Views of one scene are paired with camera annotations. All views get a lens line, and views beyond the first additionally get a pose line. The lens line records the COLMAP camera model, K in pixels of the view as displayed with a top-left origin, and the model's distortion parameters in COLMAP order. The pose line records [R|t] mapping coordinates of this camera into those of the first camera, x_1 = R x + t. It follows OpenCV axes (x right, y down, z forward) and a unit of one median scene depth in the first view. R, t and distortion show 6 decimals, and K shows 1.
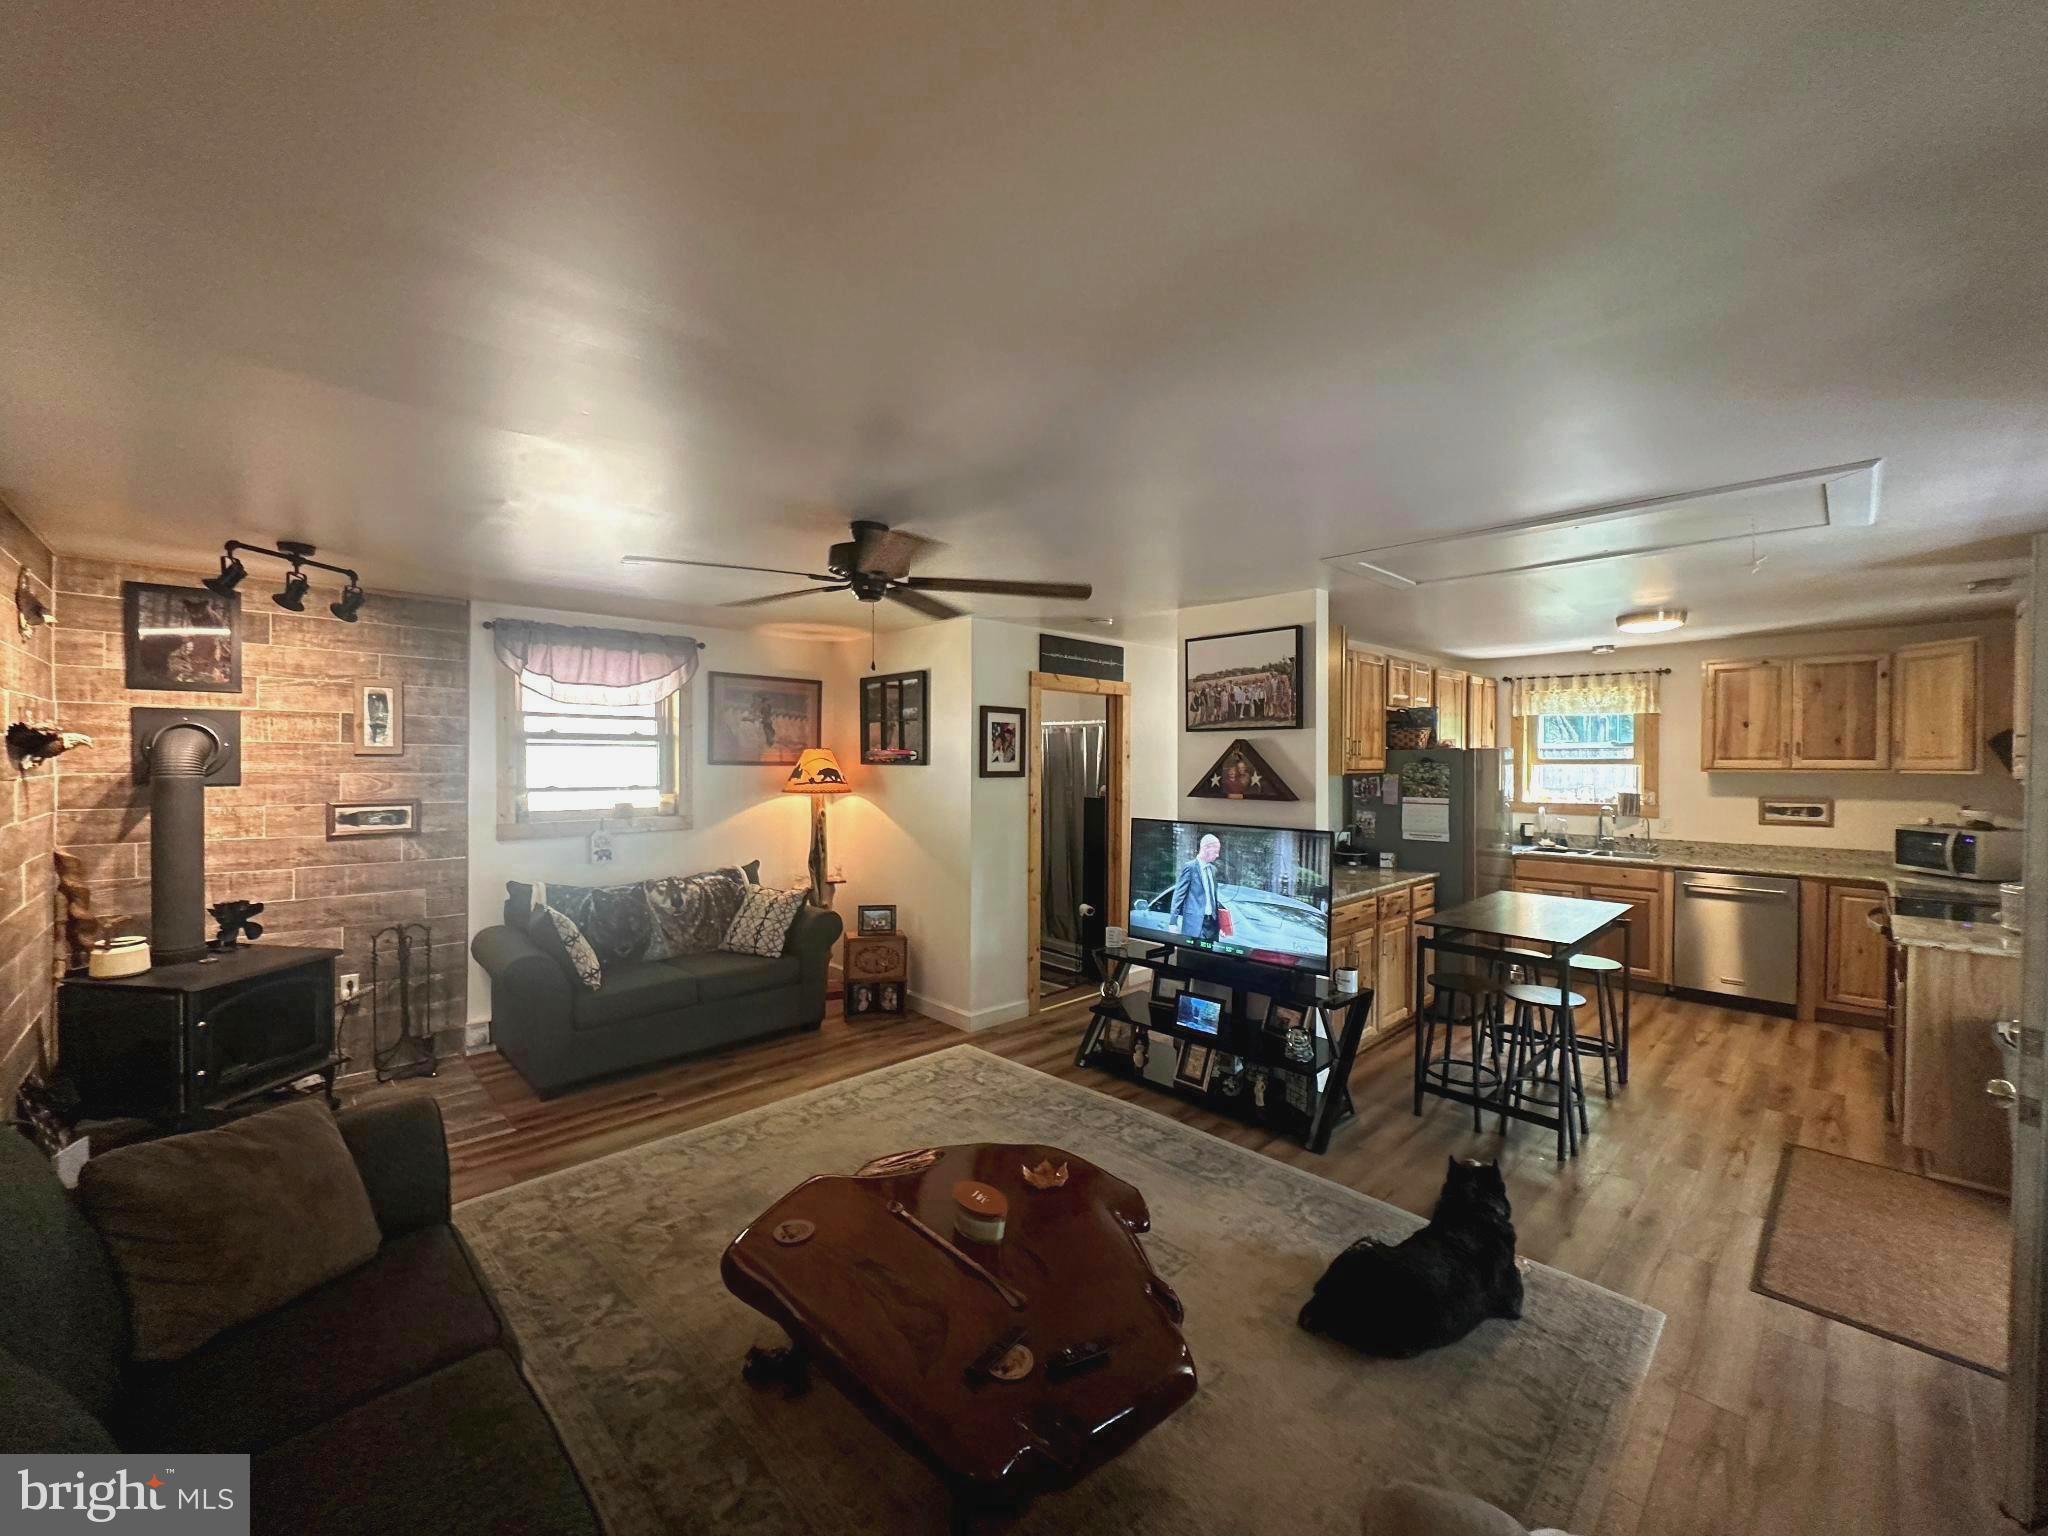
lens RADIAL K [[817.5, 0, 1026.6], [0, 817.5, 770.8], [0, 0, 1]] dist [-0.001640, 0.000601]
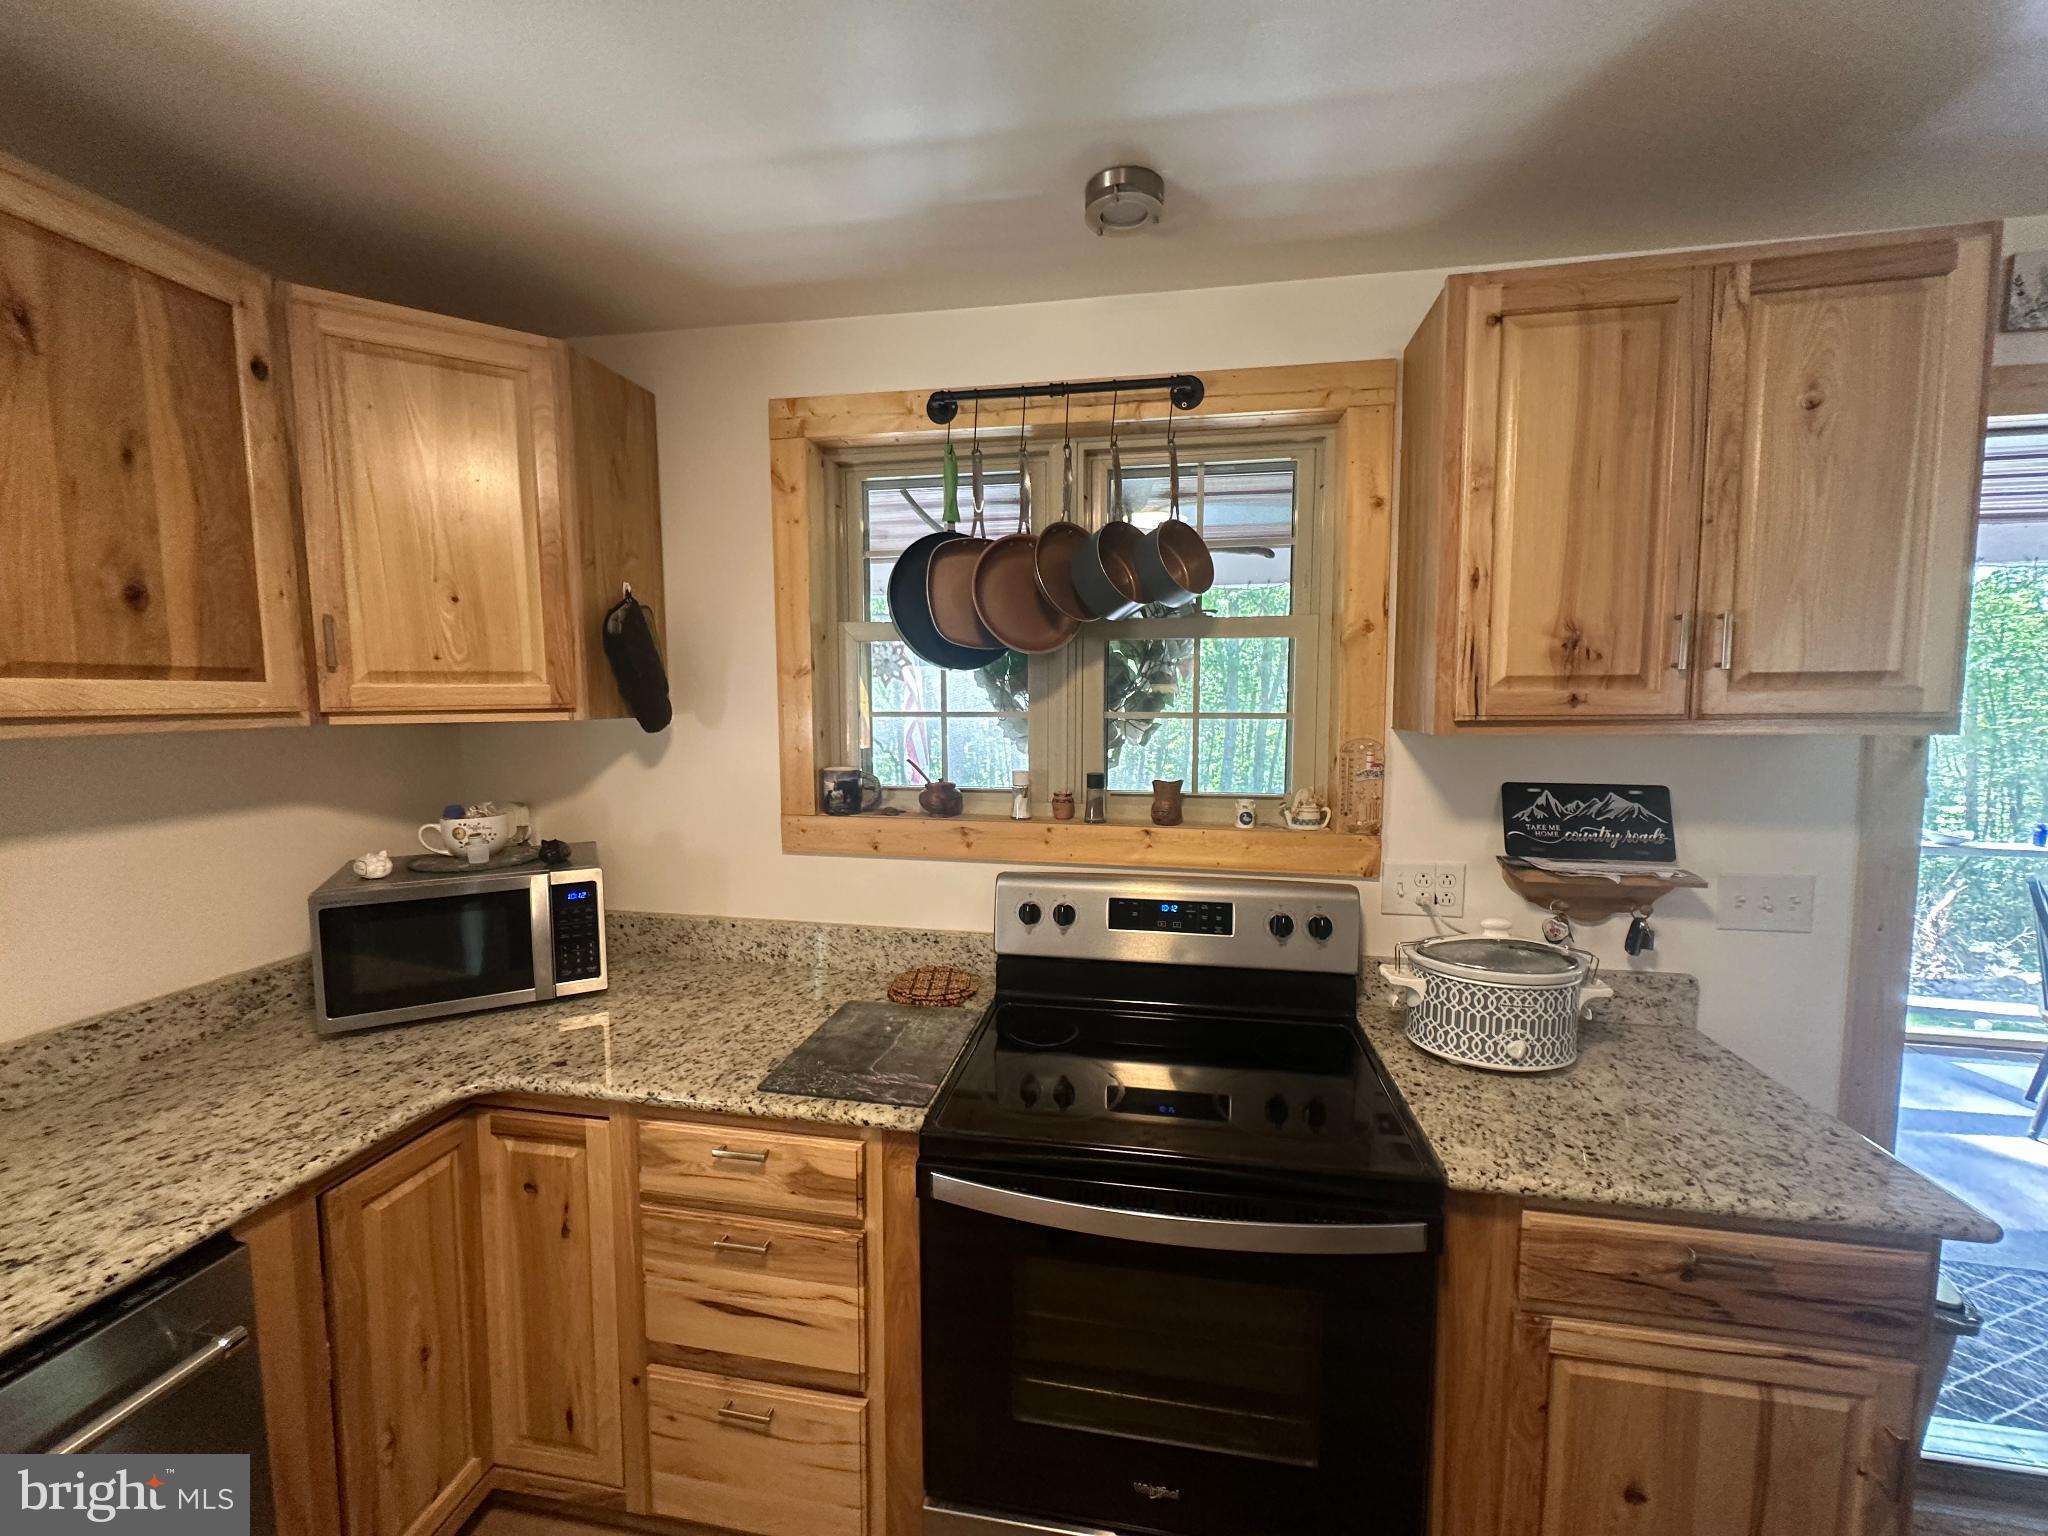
lens RADIAL K [[817.5, 0, 1026.6], [0, 817.5, 770.8], [0, 0, 1]] dist [-0.001640, 0.000601]
pose [[-0.585946, -0.075106, 0.806862, 0.664625], [0.010913, 0.994874, 0.100532, -0.007527], [-0.810277, 0.067711, -0.582123, 0.958665]]
